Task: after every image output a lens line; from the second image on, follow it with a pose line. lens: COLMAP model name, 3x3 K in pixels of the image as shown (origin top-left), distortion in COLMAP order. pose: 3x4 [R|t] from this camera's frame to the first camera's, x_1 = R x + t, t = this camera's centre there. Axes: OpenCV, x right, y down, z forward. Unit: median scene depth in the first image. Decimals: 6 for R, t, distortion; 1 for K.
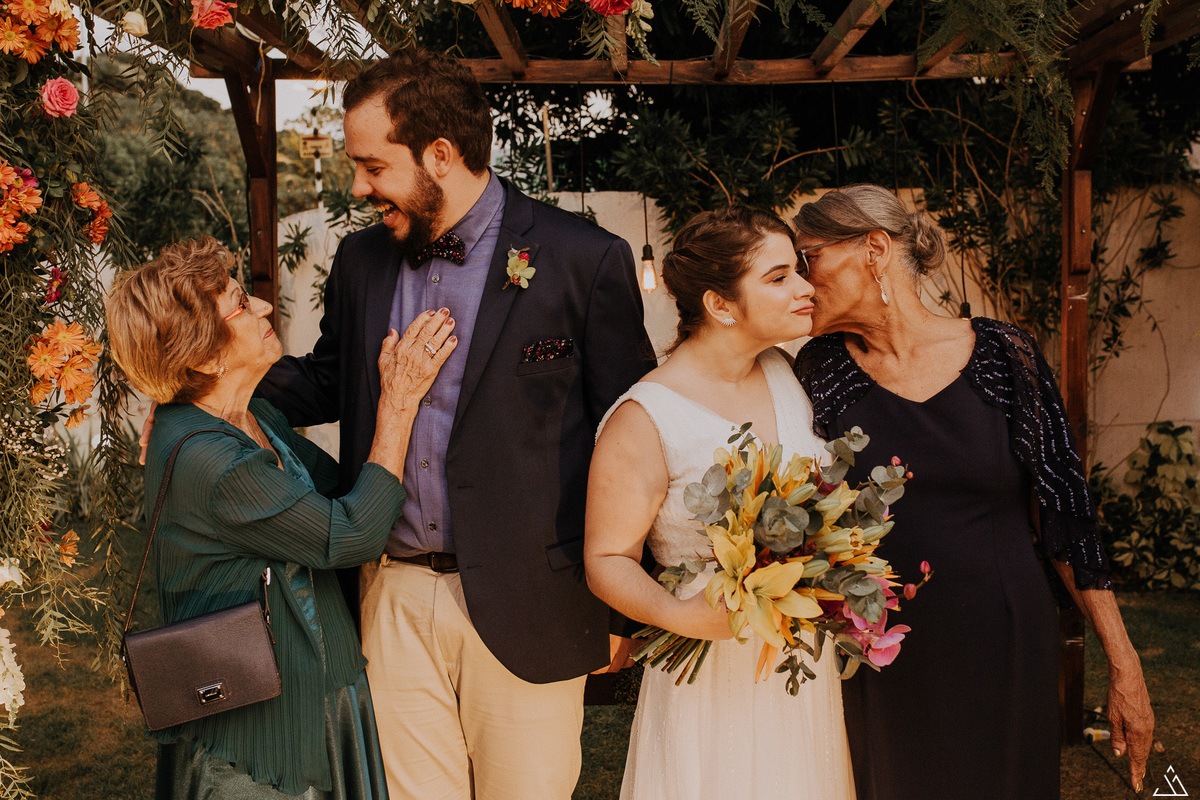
lens RADIAL K [[1327.4, 0, 597.3], [0, 1327.4, 396.1], [0, 0, 1]] dist [-0.037910, 0.000000]
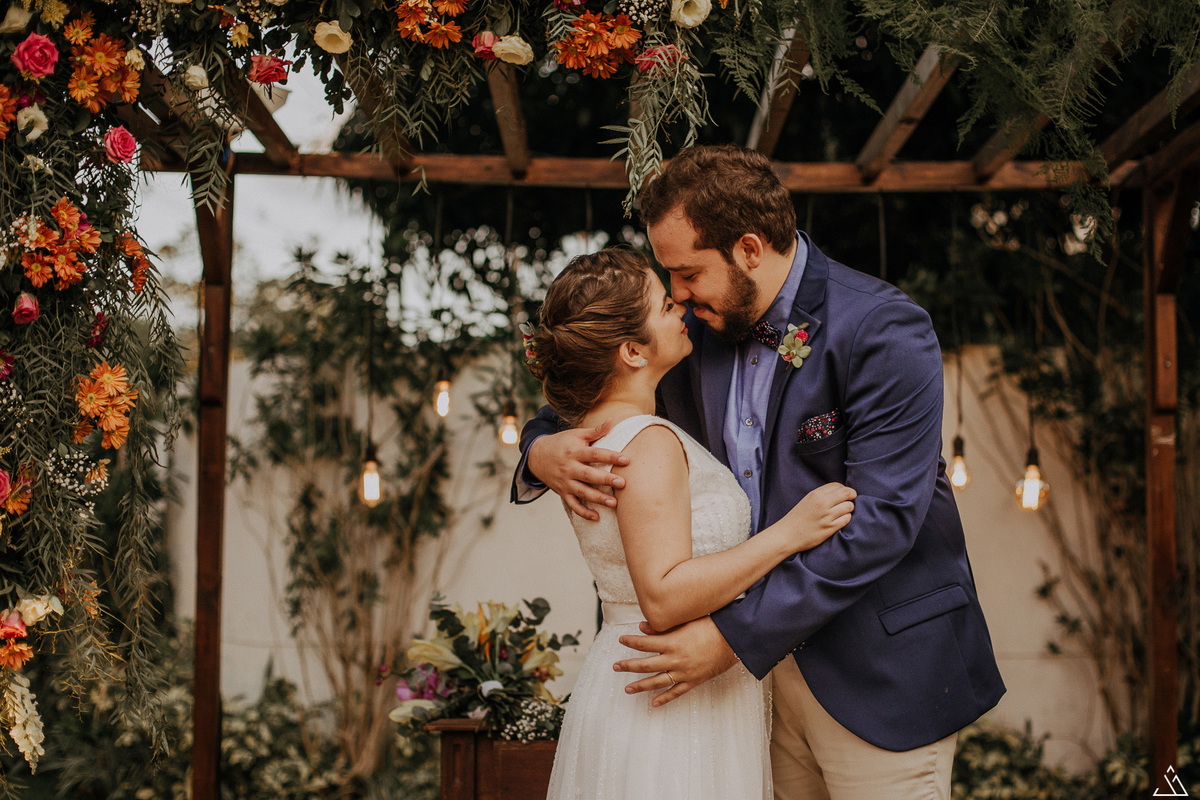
lens RADIAL K [[1785.2, 0, 600.9], [0, 1785.2, 402.0], [0, 0, 1]] dist [-0.129495, 0.000000]
pose [[0.999745, 0.018524, 0.012950, -0.021947], [-0.016661, 0.991172, -0.131528, 0.068570], [-0.015272, 0.131279, 0.991228, -0.160917]]
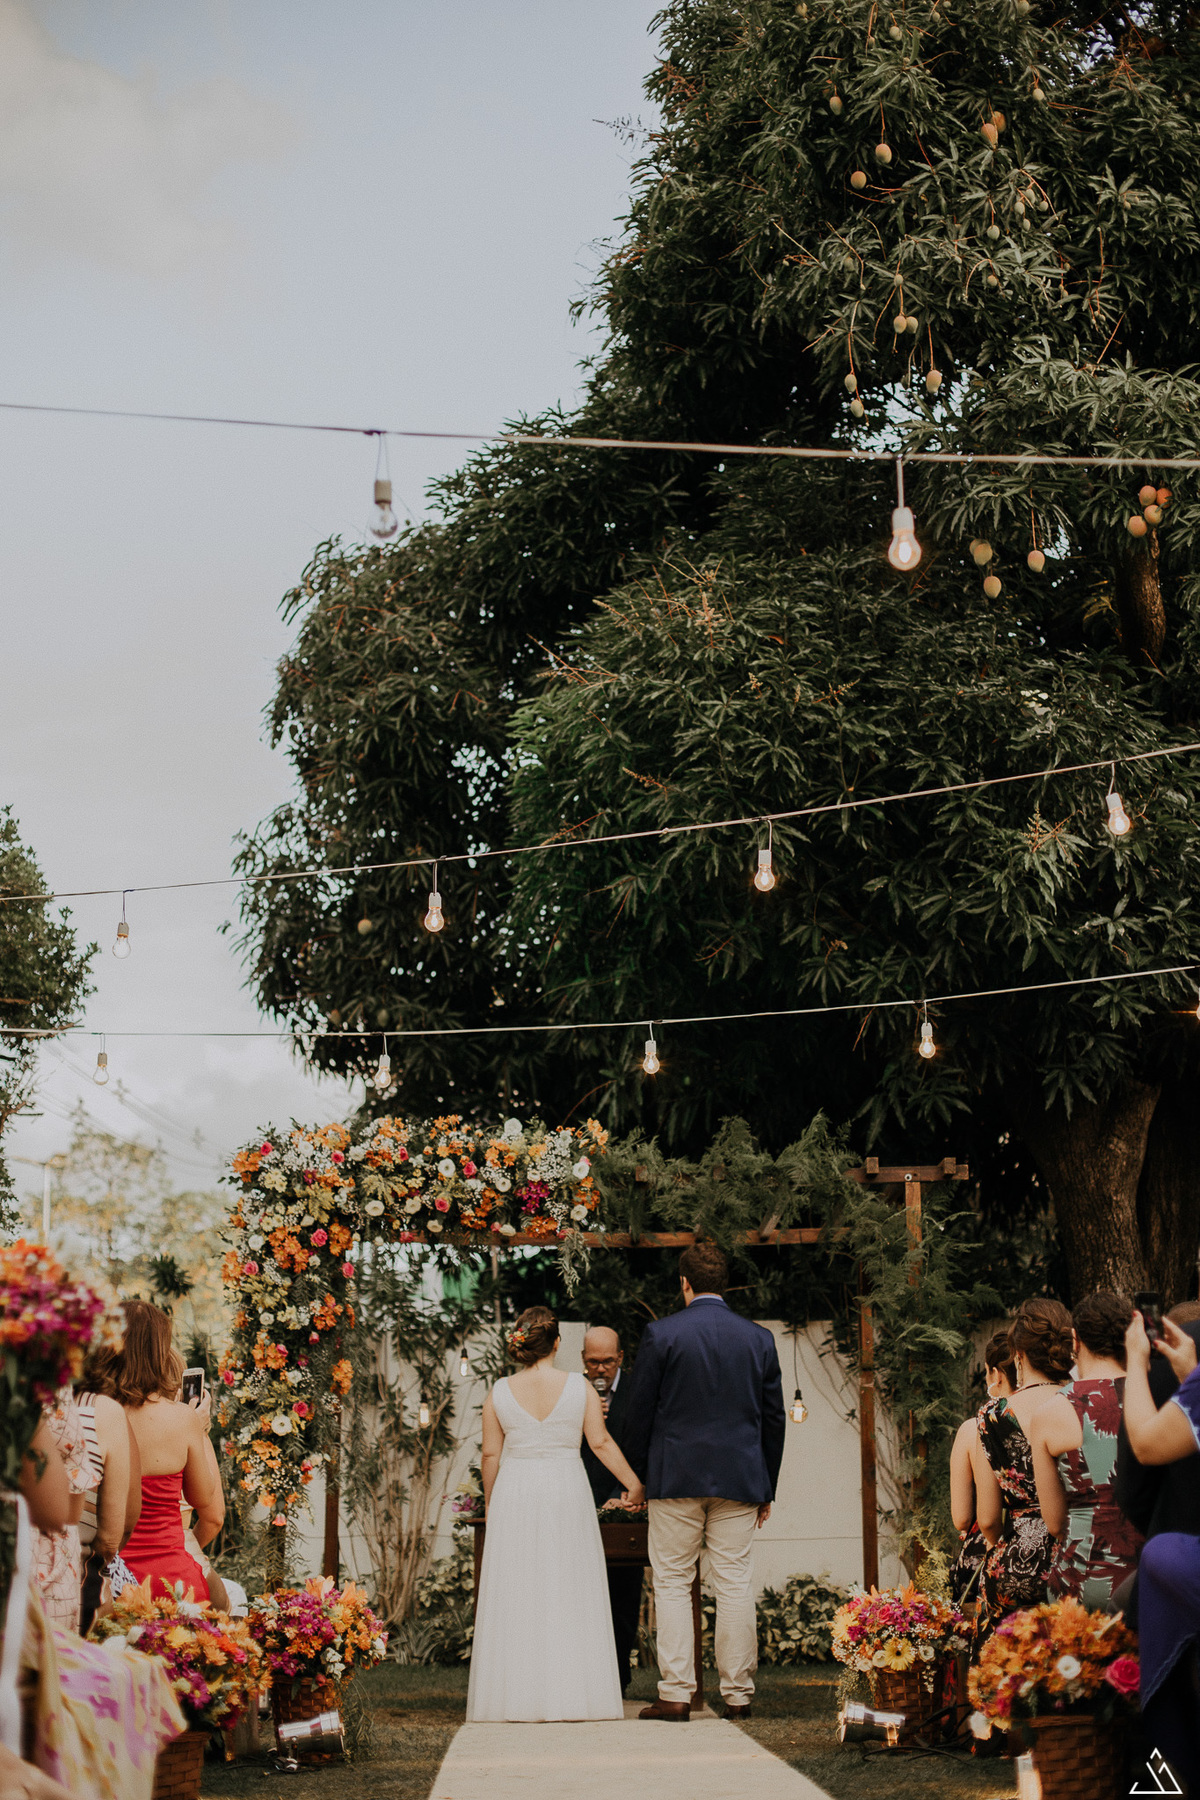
lens RADIAL K [[2677.8, 0, 601.0], [0, 2677.8, 897.9], [0, 0, 1]] dist [-0.129495, 0.000000]
pose [[0.999862, 0.011182, 0.012310, 0.002369], [-0.007143, 0.957208, -0.289311, 0.258065], [-0.015018, 0.289183, 0.957156, -1.858349]]
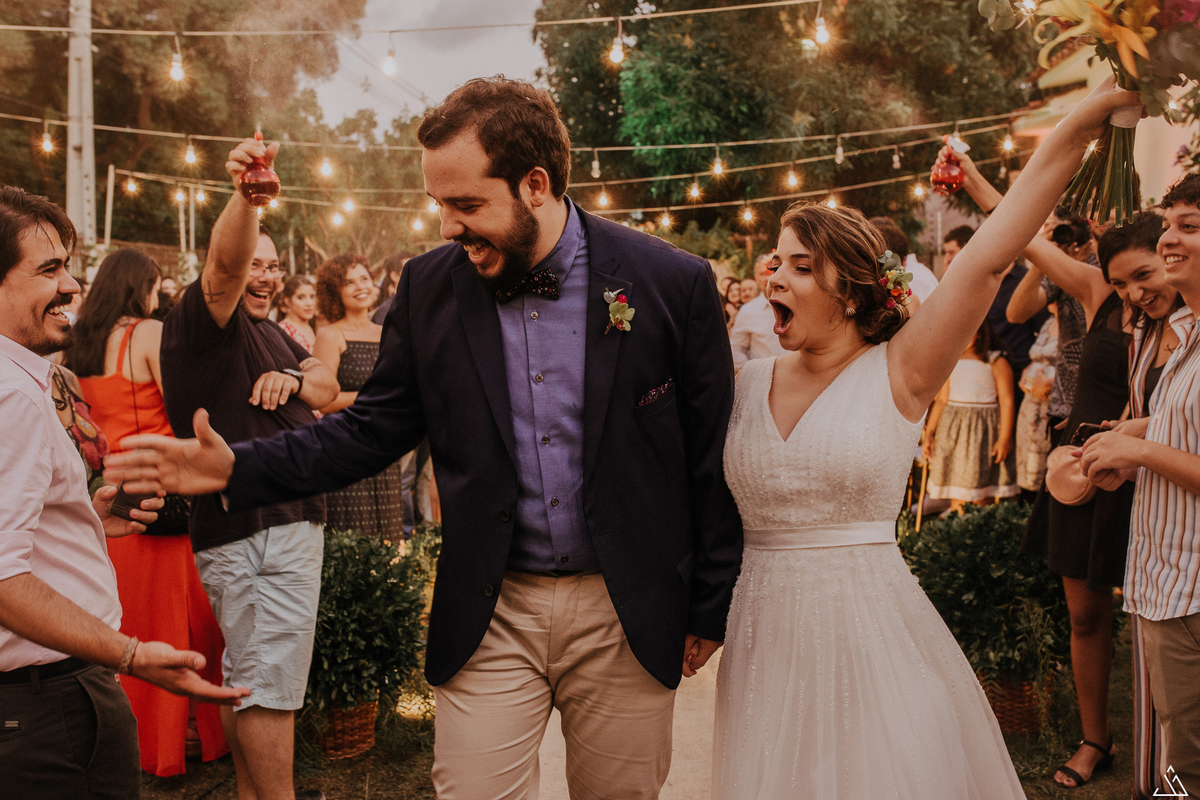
lens RADIAL K [[1327.4, 0, 600.0], [0, 1327.4, 400.4], [0, 0, 1]] dist [-0.037910, 0.000000]
pose [[0.999317, 0.005517, -0.036545, 0.035398], [-0.003424, 0.998363, 0.057090, -0.011604], [0.036800, -0.056925, 0.997700, -3.766065]]
